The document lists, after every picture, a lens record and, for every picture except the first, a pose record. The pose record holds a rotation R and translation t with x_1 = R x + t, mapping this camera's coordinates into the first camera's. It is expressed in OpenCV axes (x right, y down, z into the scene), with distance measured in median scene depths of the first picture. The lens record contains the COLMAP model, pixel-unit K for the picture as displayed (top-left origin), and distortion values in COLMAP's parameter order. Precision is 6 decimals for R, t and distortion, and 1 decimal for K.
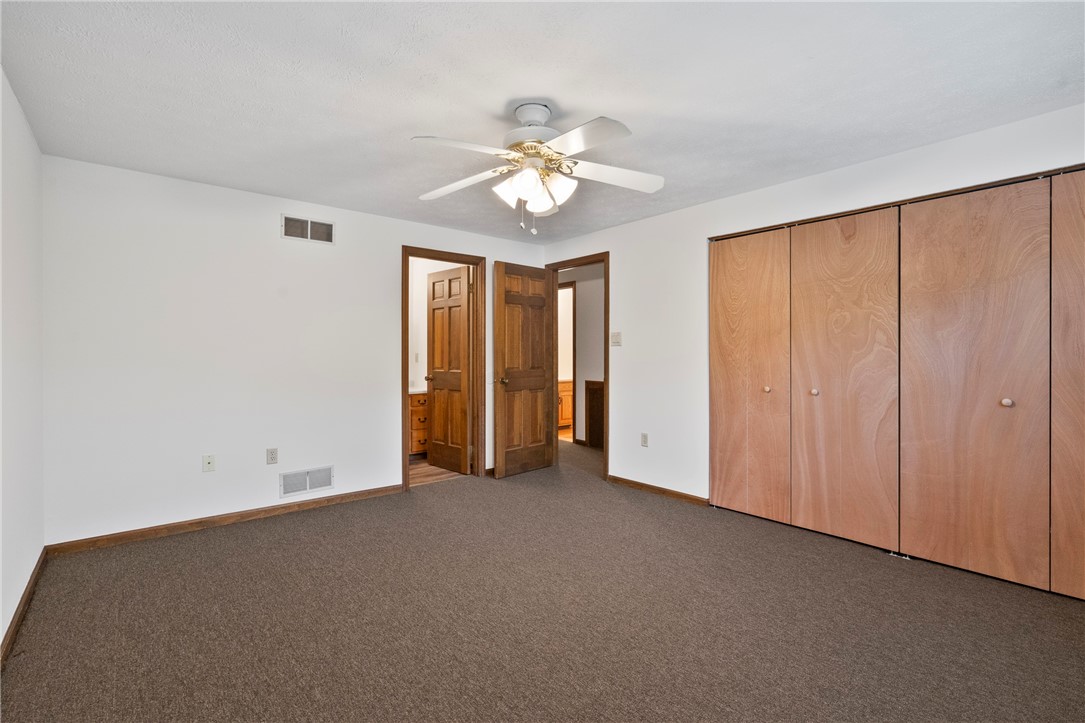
lens RADIAL K [[492.4, 0, 538.7], [0, 492.4, 357.2], [0, 0, 1]] dist [-0.011895, 0.000385]
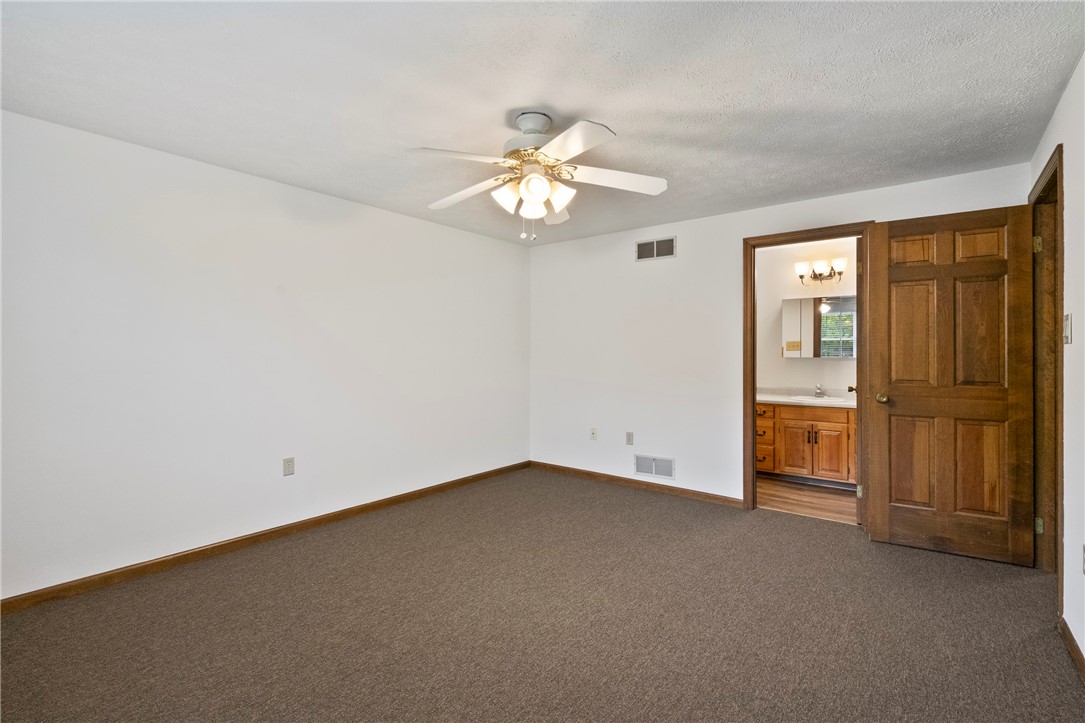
lens RADIAL K [[492.4, 0, 538.4], [0, 492.4, 355.3], [0, 0, 1]] dist [-0.011895, 0.000385]
pose [[0.193088, 0.003806, -0.981174, 0.488450], [-0.011241, 0.999935, 0.001666, -0.007052], [0.981117, 0.010707, 0.193118, 0.404130]]
